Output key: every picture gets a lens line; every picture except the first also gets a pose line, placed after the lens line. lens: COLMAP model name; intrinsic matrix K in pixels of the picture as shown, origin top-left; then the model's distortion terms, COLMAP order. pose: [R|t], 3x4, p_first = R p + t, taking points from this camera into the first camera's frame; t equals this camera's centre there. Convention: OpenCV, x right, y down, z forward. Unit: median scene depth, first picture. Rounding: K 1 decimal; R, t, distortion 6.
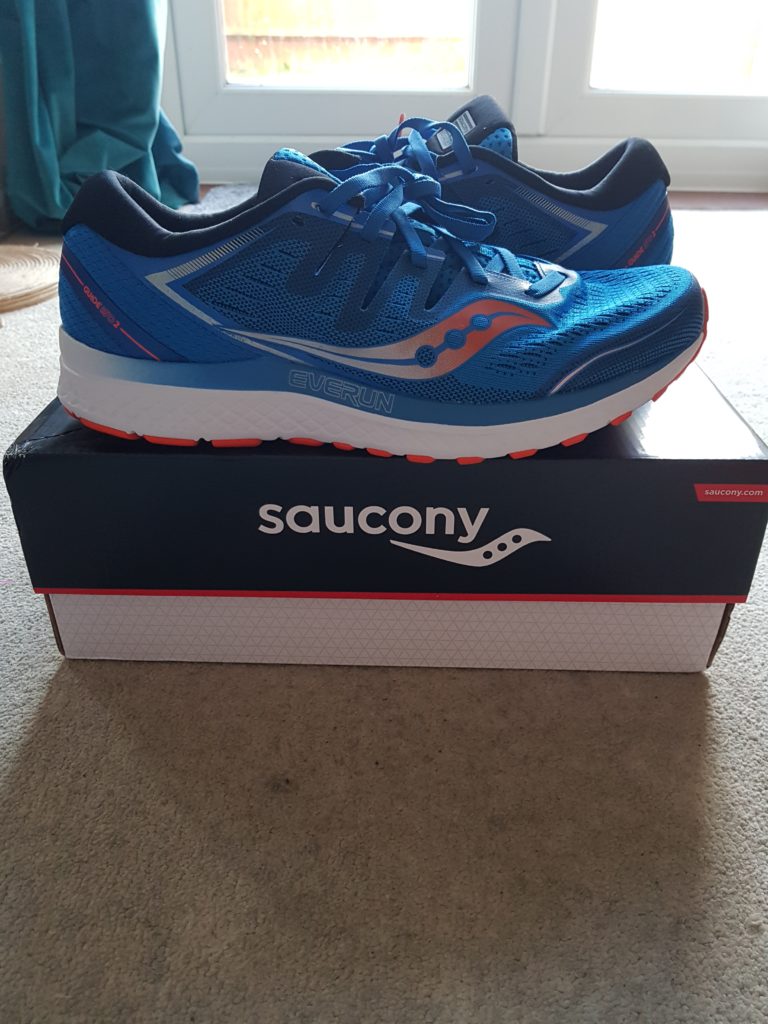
lens RADIAL K [[759.0, 0, 384.0], [0, 759.0, 512.0], [0, 0, 1]] dist [-0.009725, -0.003601]
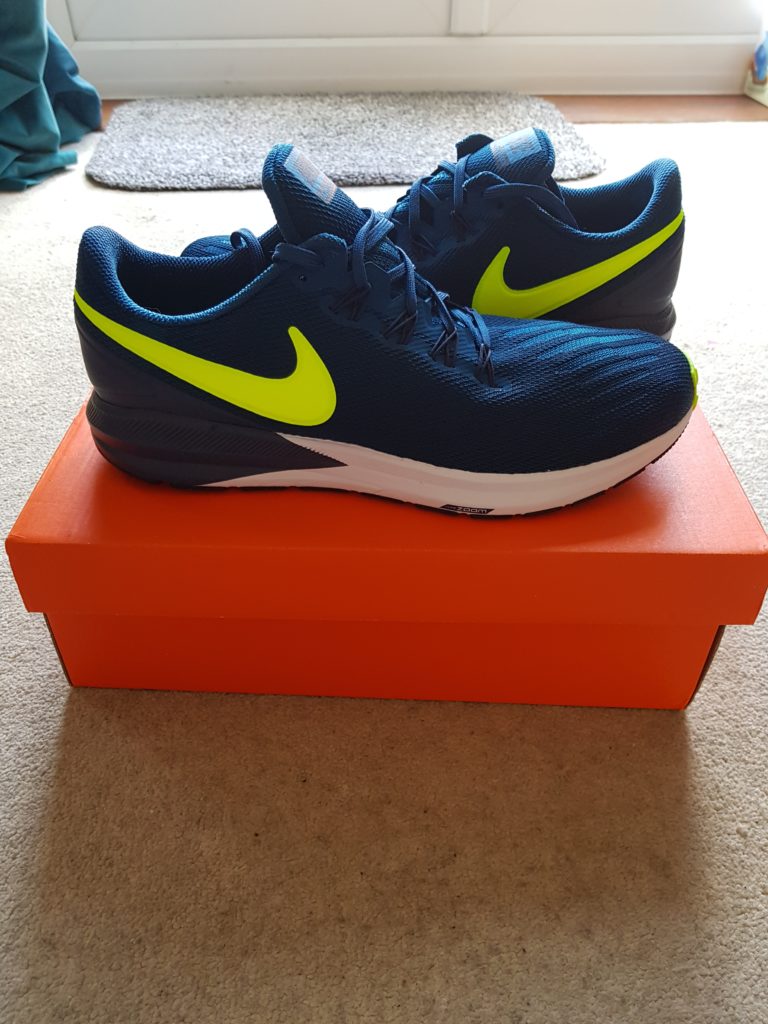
lens RADIAL K [[759.0, 0, 384.0], [0, 759.0, 512.0], [0, 0, 1]] dist [-0.009725, -0.003601]
pose [[0.993856, -0.069899, 0.085813, -0.036151], [0.056396, 0.986959, 0.150771, -0.110258], [-0.095232, -0.145005, 0.984837, 0.065768]]
